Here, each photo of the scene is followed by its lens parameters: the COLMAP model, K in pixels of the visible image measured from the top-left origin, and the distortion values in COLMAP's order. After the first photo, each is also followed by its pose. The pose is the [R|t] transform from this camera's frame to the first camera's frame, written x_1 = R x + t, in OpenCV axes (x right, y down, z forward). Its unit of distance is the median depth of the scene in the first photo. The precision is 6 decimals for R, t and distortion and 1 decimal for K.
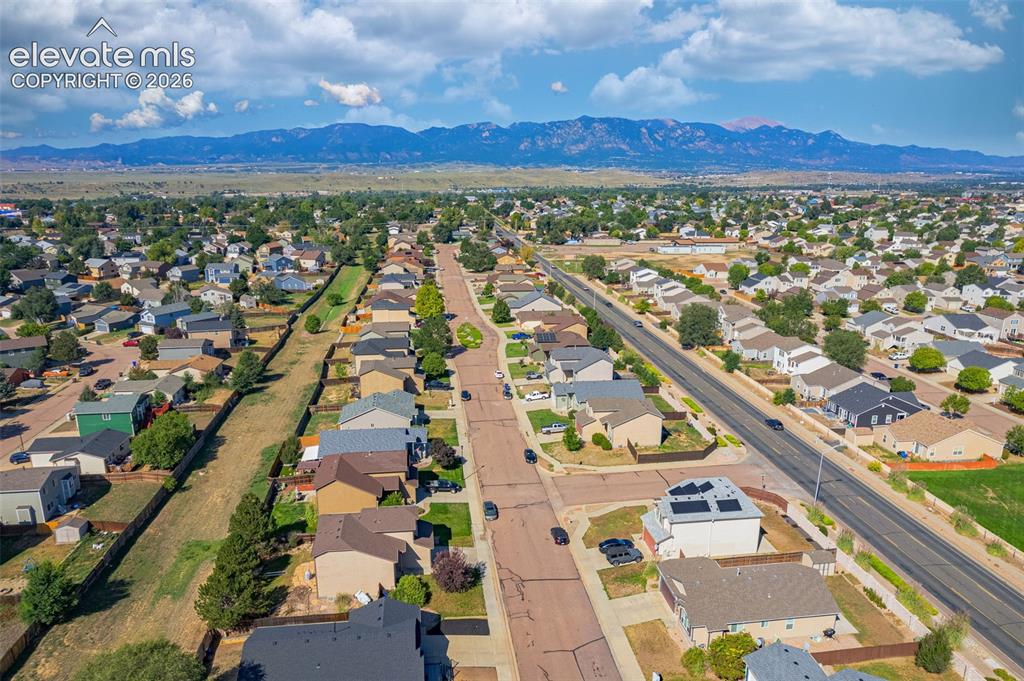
lens RADIAL K [[685.2, 0, 512.0], [0, 685.2, 340.5], [0, 0, 1]] dist [-0.064560, 0.068241]
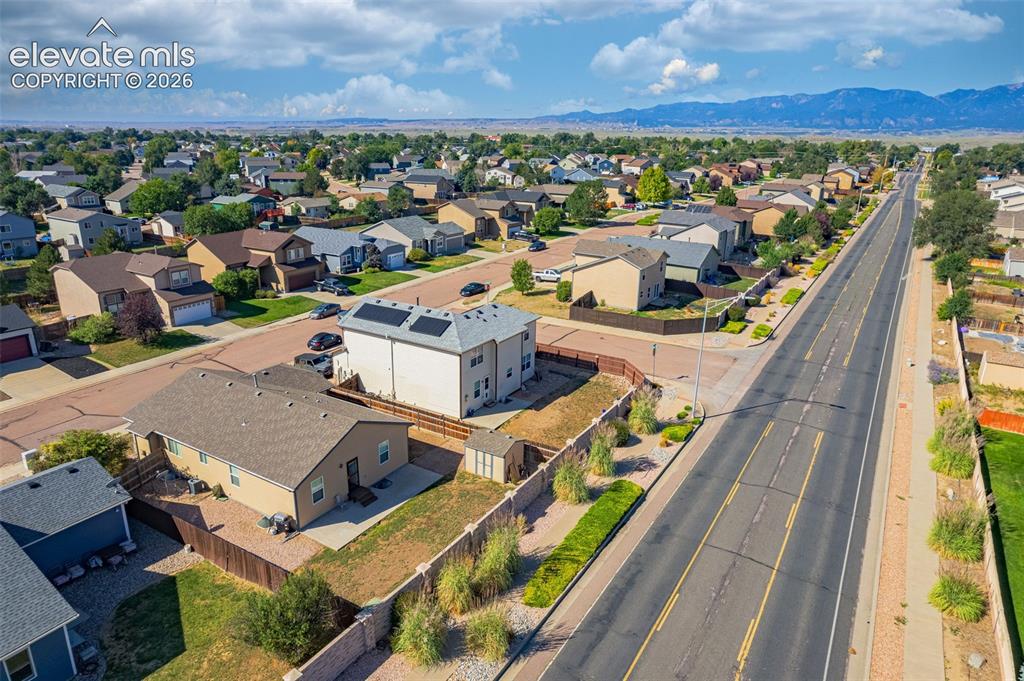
lens RADIAL K [[653.9, 0, 512.0], [0, 653.9, 340.5], [0, 0, 1]] dist [-0.030884, 0.002824]
pose [[0.777337, 0.206215, -0.594325, 0.416366], [-0.169326, 0.978466, 0.118035, 0.103083], [0.605868, 0.008882, 0.795516, 0.345350]]
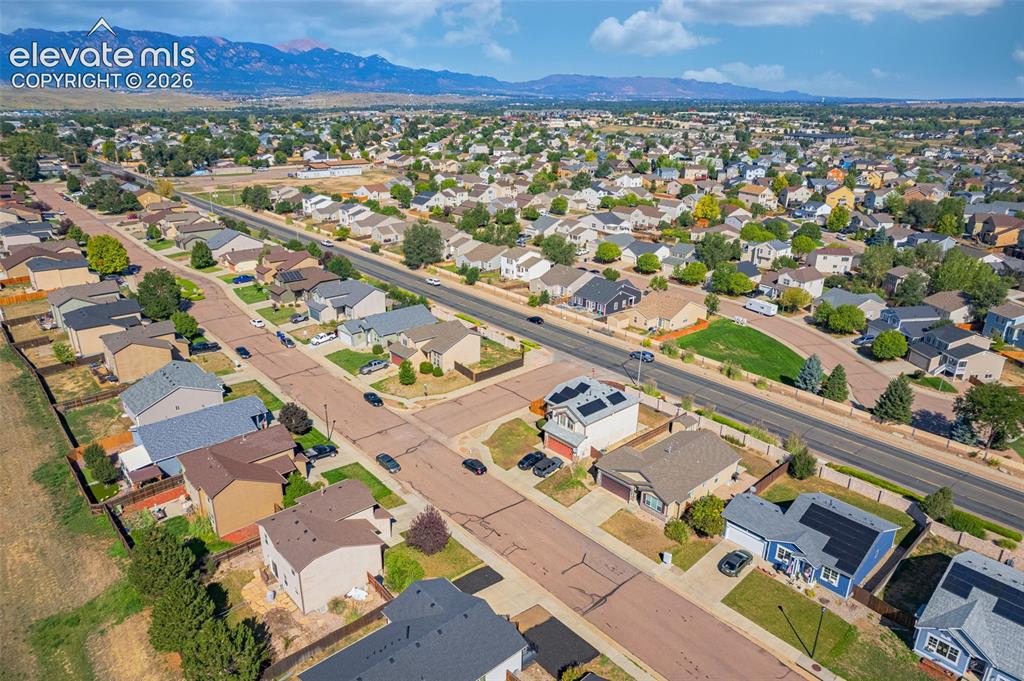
lens RADIAL K [[649.6, 0, 490.6], [0, 649.6, 339.0], [0, 0, 1]] dist [-0.039766, 0.000472]
pose [[0.837198, -0.185502, 0.514479, -0.232812], [0.122132, 0.980376, 0.154746, -0.028699], [-0.533088, -0.066719, 0.843425, 0.116947]]
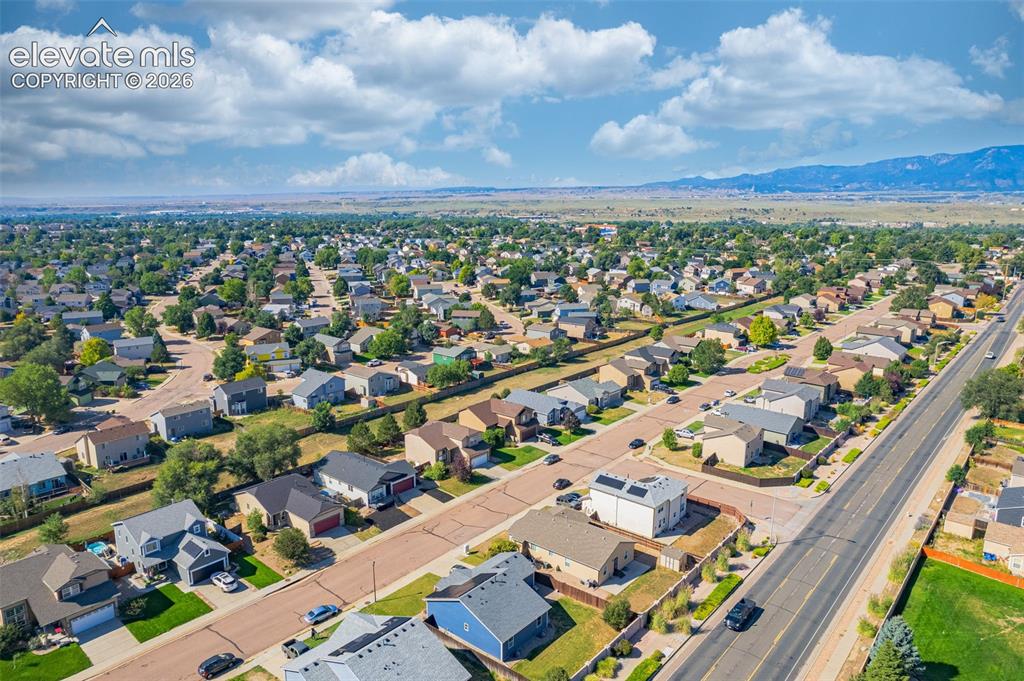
lens RADIAL K [[685.2, 0, 512.0], [0, 685.2, 340.5], [0, 0, 1]] dist [-0.064560, 0.068241]
pose [[0.670881, 0.152275, -0.725762, 0.590514], [-0.180315, 0.982814, 0.039529, -0.017579], [0.719309, 0.104347, 0.686809, -0.015866]]
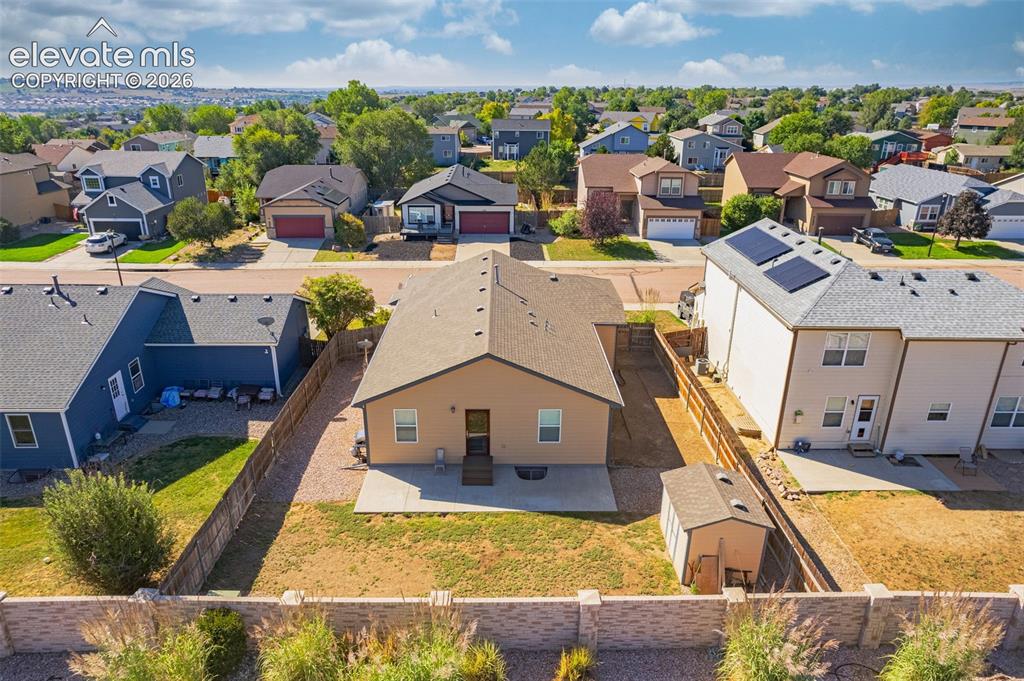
lens RADIAL K [[685.2, 0, 512.0], [0, 685.2, 340.5], [0, 0, 1]] dist [-0.064560, 0.068241]
pose [[-0.109928, 0.355331, -0.928254, 0.377837], [-0.252547, 0.893279, 0.371850, 0.108003], [0.961320, 0.275304, -0.008459, 0.515793]]
